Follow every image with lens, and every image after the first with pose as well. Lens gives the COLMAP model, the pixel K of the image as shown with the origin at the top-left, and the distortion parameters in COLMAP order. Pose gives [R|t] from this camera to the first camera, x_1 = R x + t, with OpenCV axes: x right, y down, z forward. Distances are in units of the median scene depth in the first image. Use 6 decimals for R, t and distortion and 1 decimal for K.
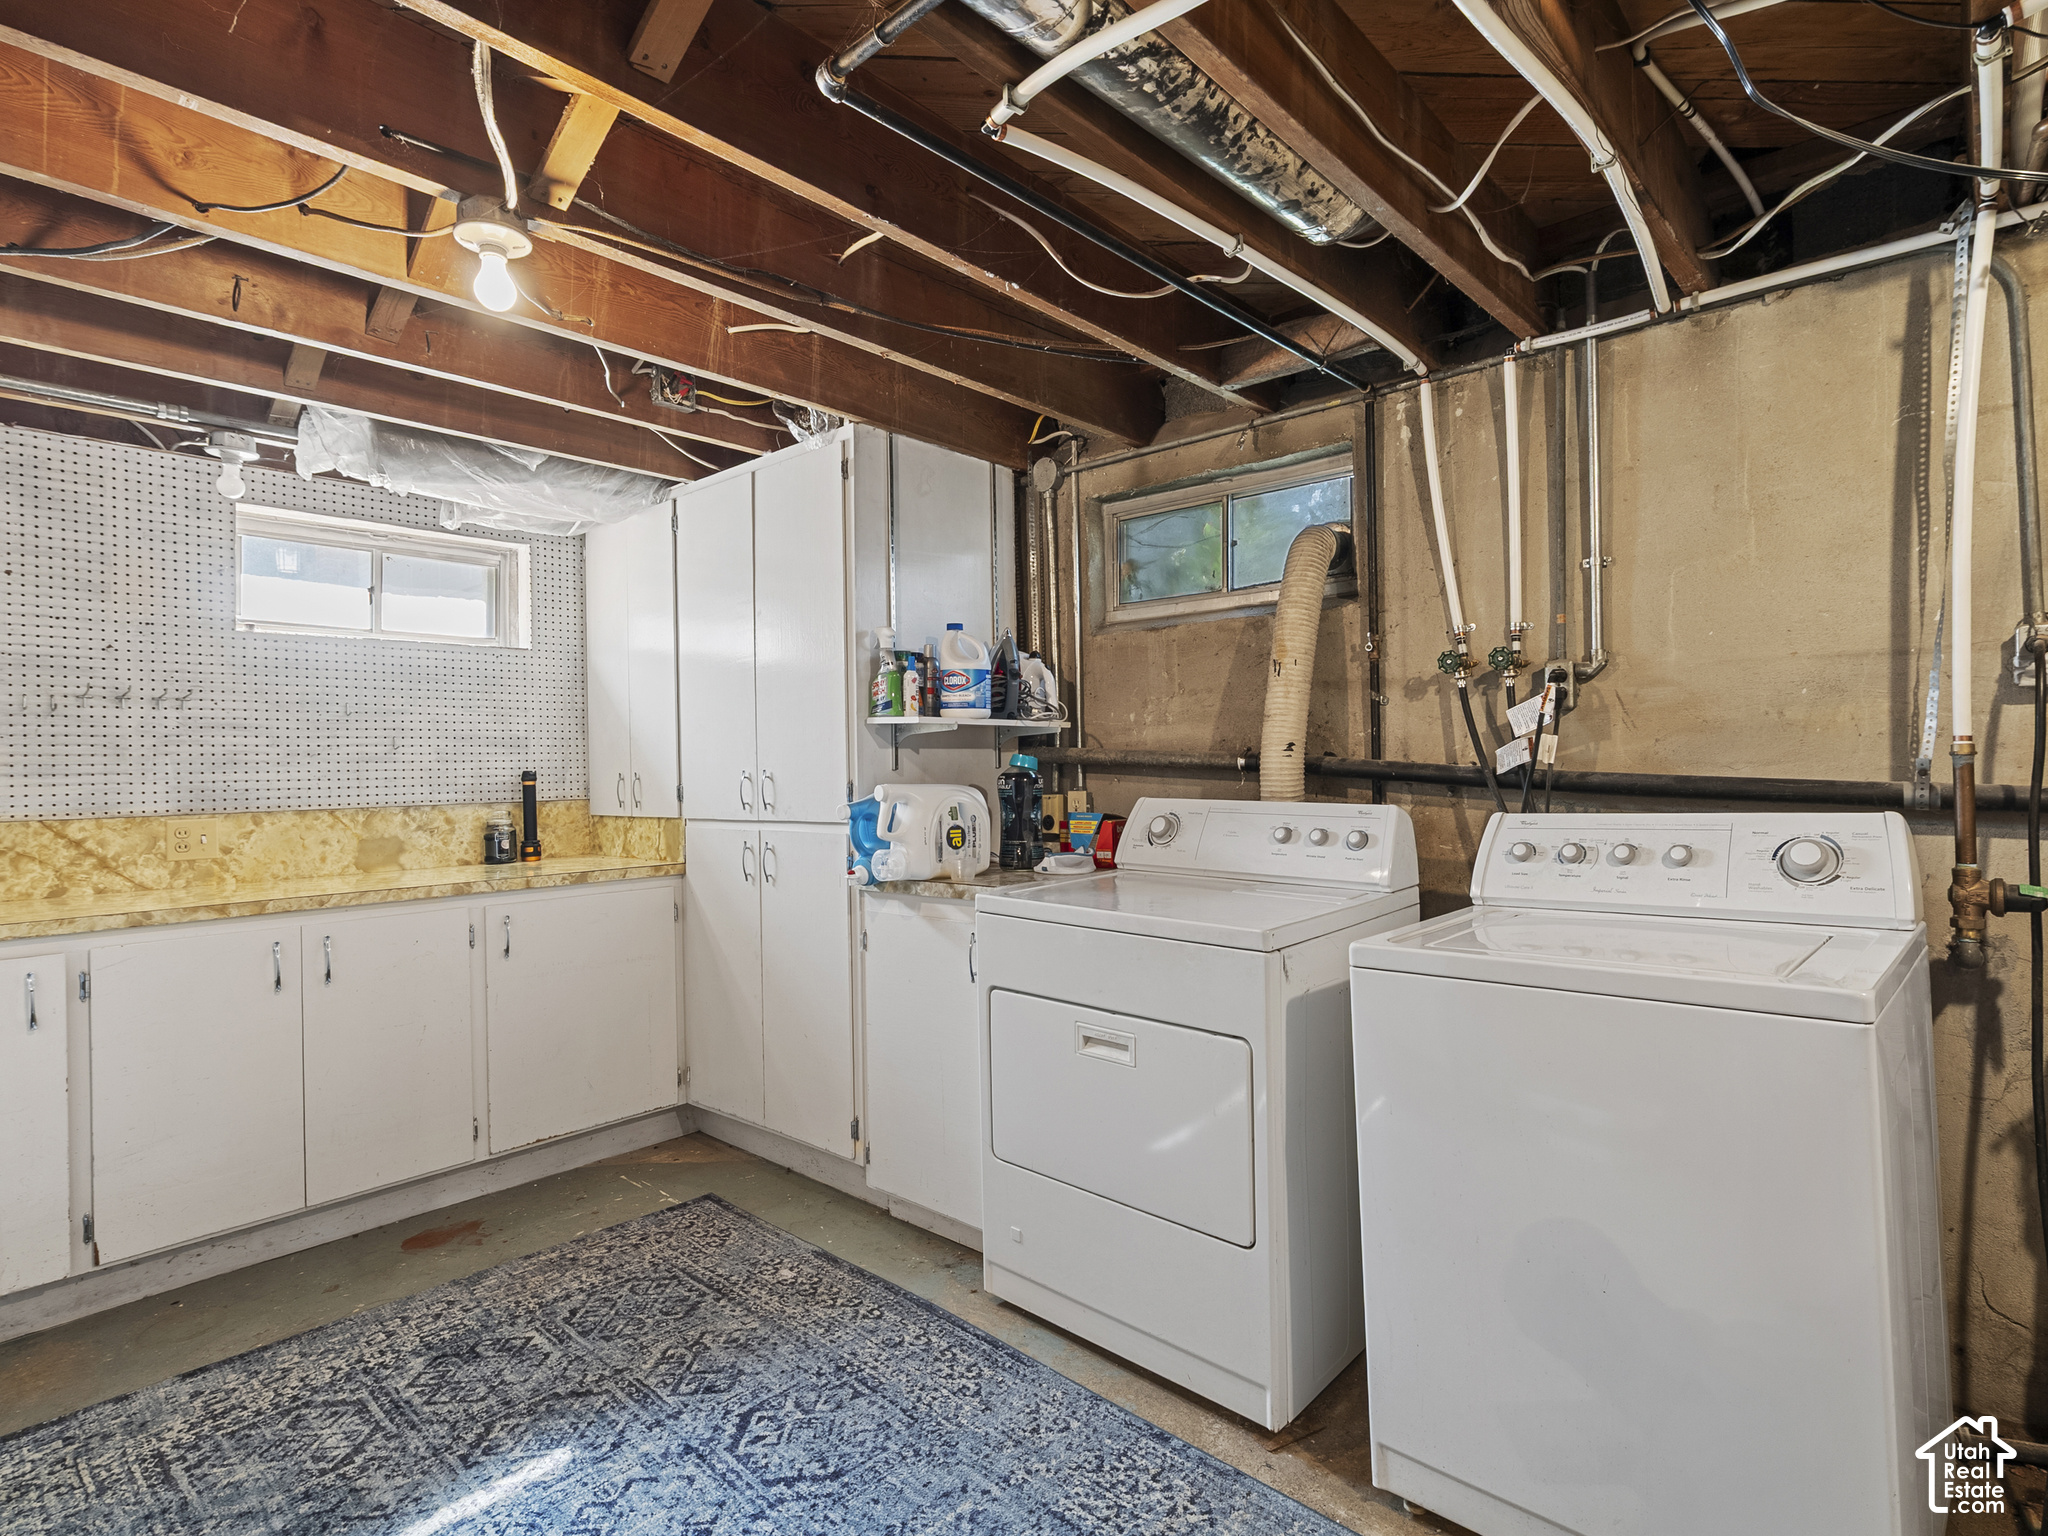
lens RADIAL K [[1048.5, 0, 1020.9], [0, 1048.5, 760.6], [0, 0, 1]] dist [-0.001857, 0.000338]
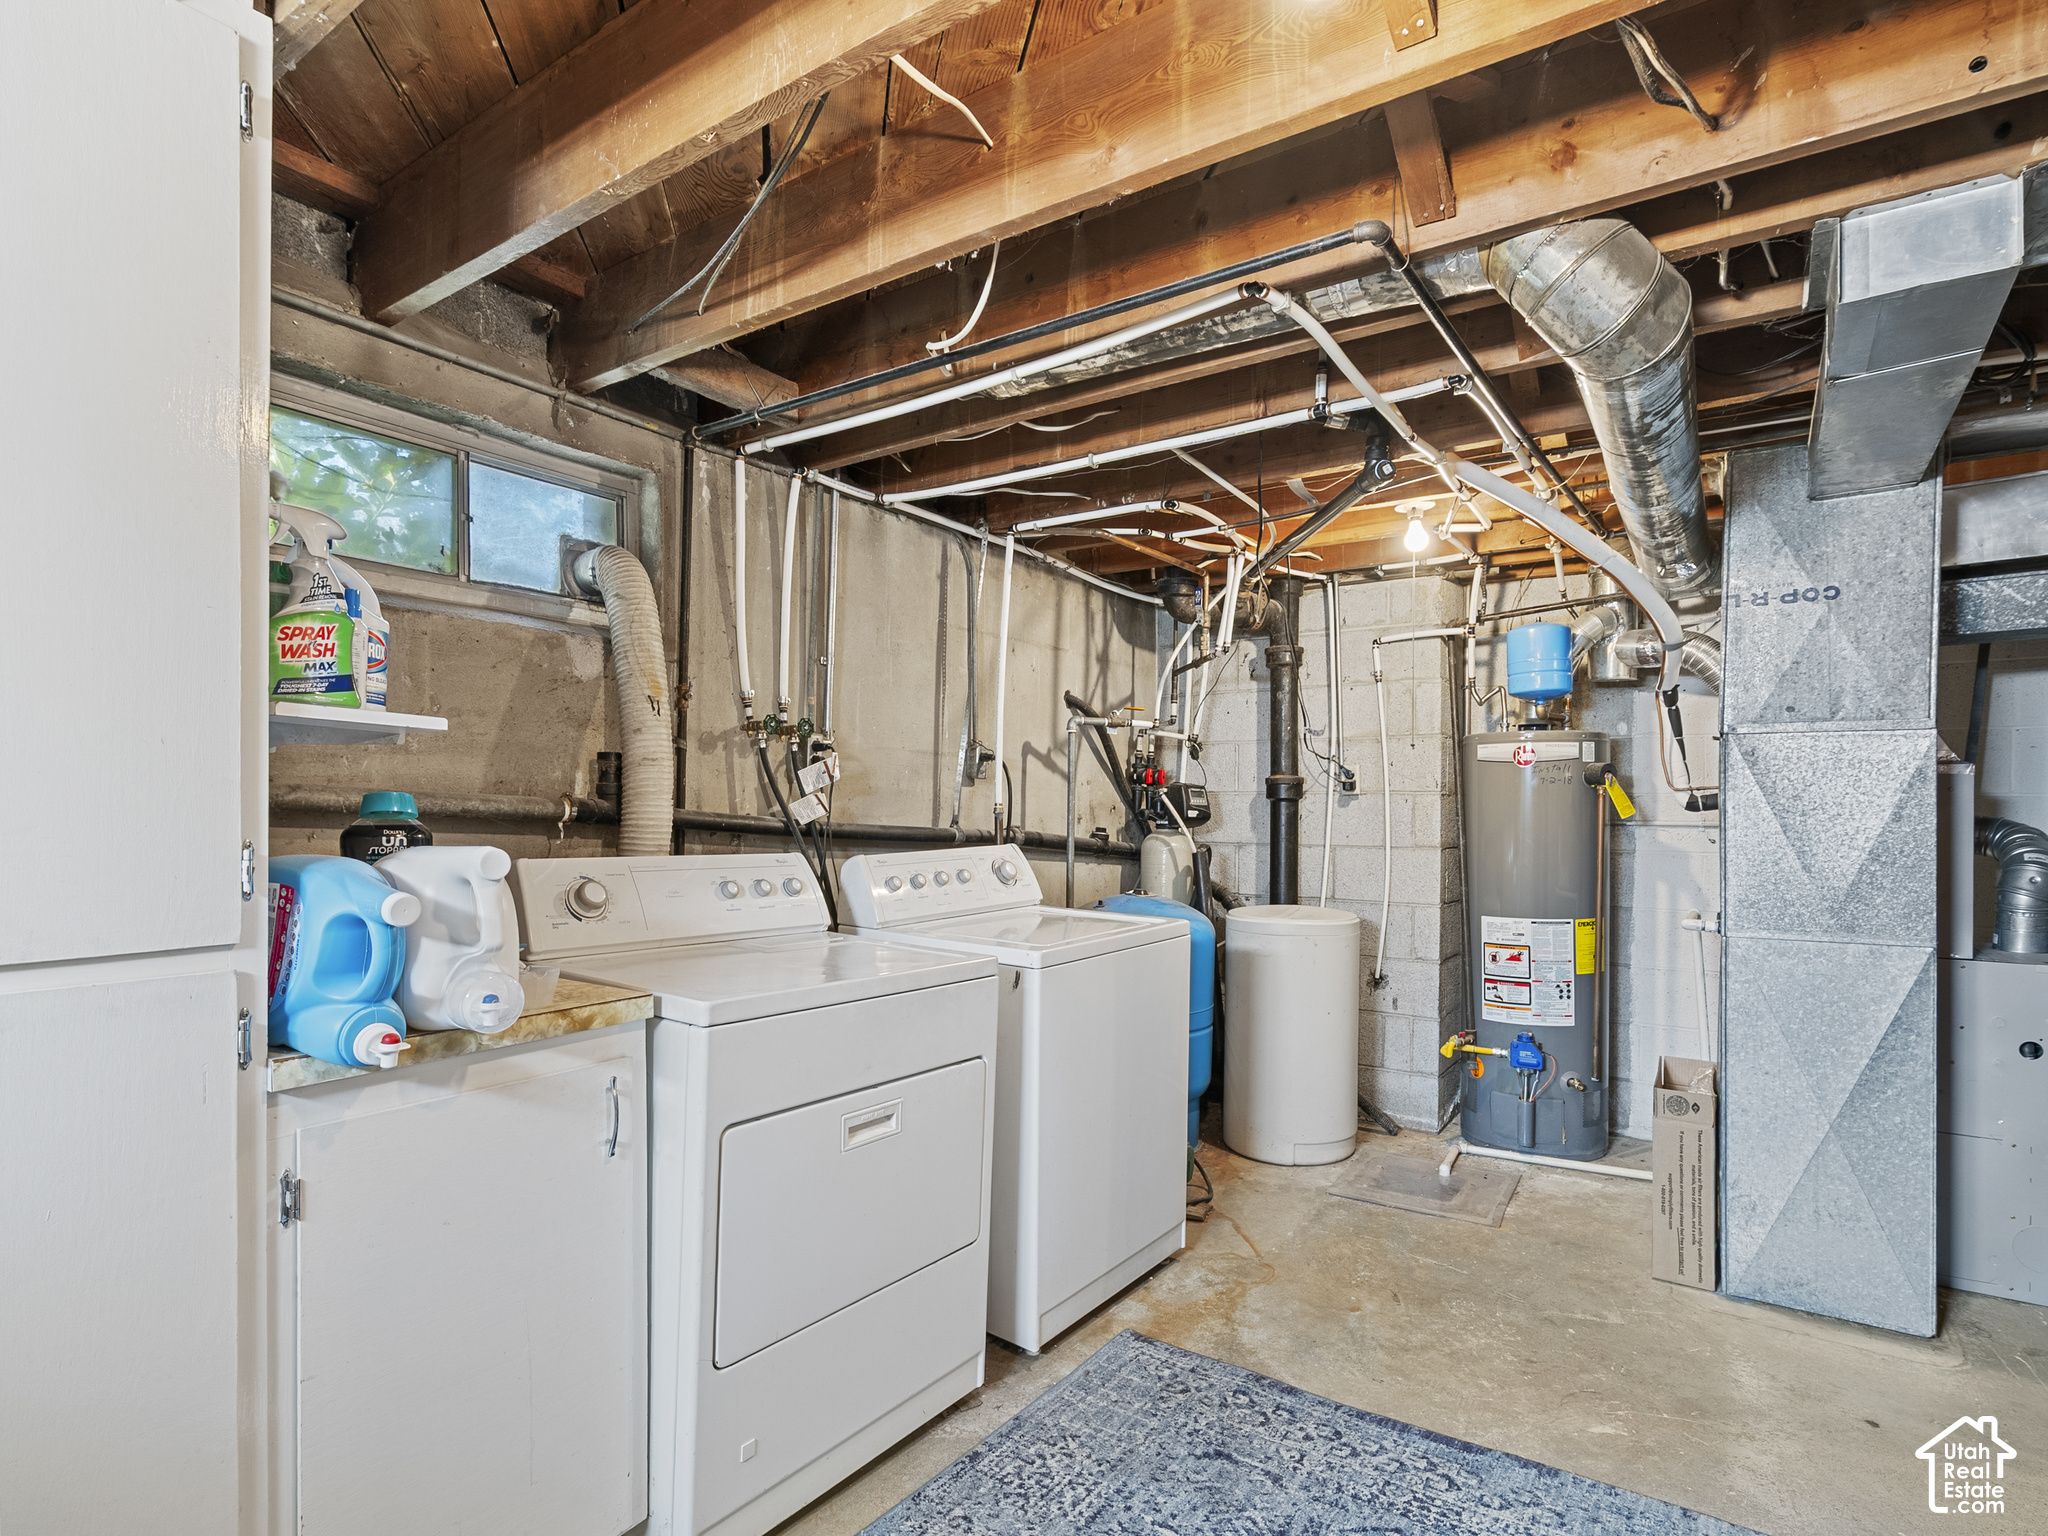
lens RADIAL K [[1048.5, 0, 1024.5], [0, 1048.5, 811.5], [0, 0, 1]] dist [-0.001857, 0.000338]
pose [[-0.126555, 0.010832, 0.991900, -0.696457], [-0.006587, 0.999909, -0.011760, 0.010076], [-0.991938, -0.008022, -0.126472, 0.825409]]
